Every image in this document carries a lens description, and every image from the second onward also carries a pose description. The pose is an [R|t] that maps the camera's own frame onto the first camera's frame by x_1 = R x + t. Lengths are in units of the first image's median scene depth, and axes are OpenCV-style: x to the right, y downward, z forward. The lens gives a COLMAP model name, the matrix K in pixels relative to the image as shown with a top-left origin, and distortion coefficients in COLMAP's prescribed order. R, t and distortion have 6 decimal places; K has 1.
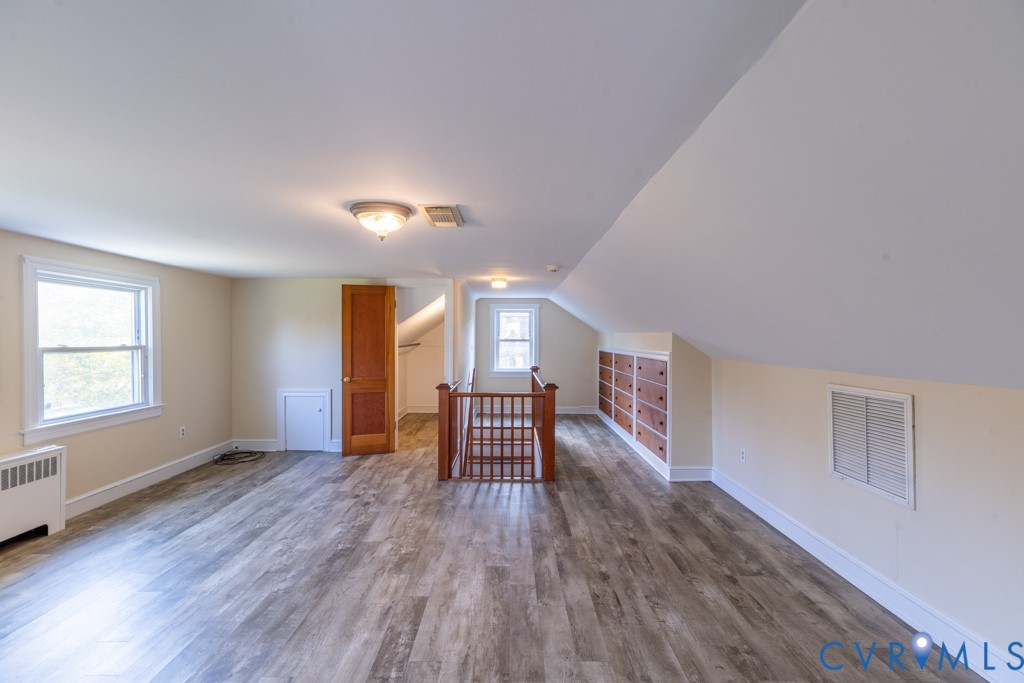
lens RADIAL K [[441.7, 0, 520.1], [0, 441.7, 338.4], [0, 0, 1]] dist [0.000790, -0.000147]
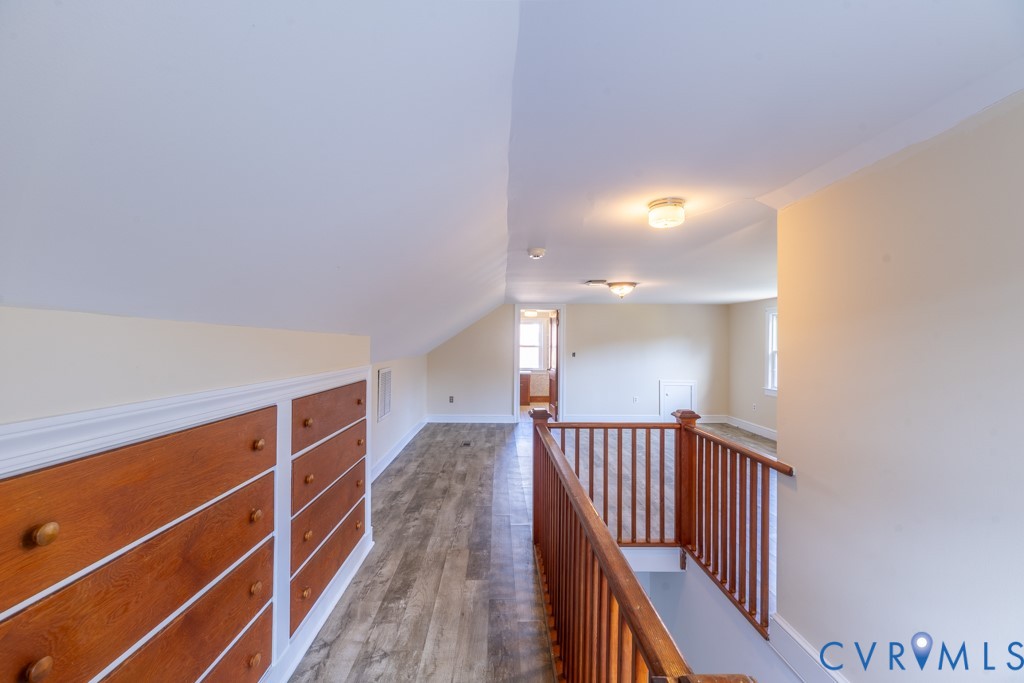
lens RADIAL K [[441.7, 0, 508.2], [0, 441.7, 338.5], [0, 0, 1]] dist [0.000790, -0.000147]
pose [[-0.999822, -0.018791, -0.001411, 0.187821], [-0.018773, 0.999748, -0.012337, -0.013593], [0.001642, -0.012309, -0.999923, 2.624100]]
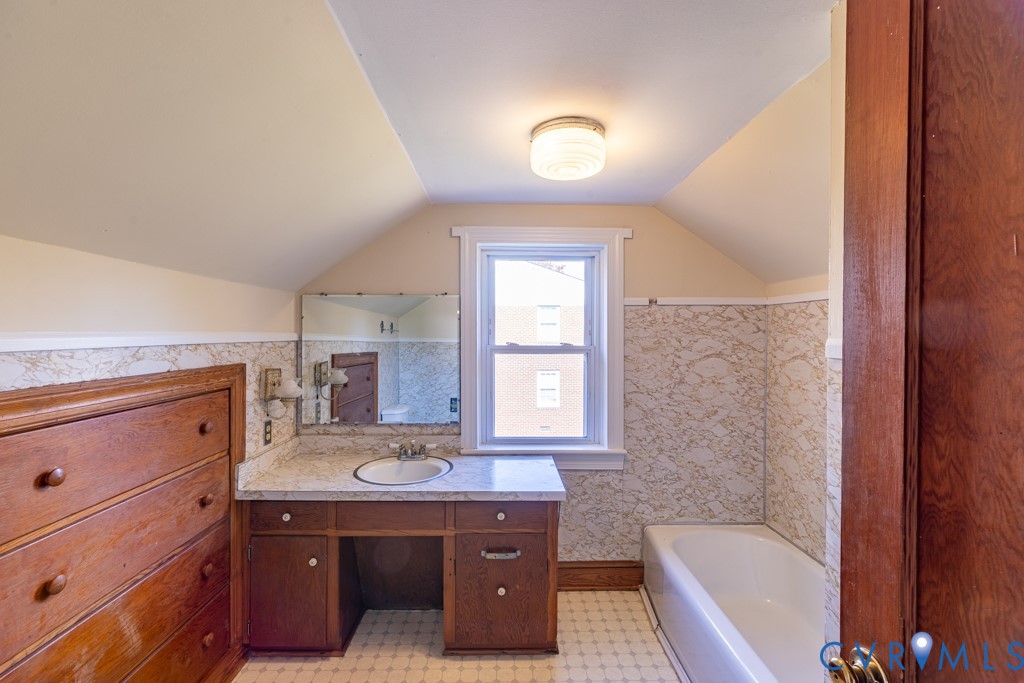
lens RADIAL K [[441.7, 0, 505.3], [0, 441.7, 335.9], [0, 0, 1]] dist [0.000790, -0.000147]
pose [[-0.010186, -0.006499, -0.999927, -0.002667], [-0.011832, 0.999910, -0.006378, 0.000079], [0.999878, 0.011766, -0.010262, 0.009268]]
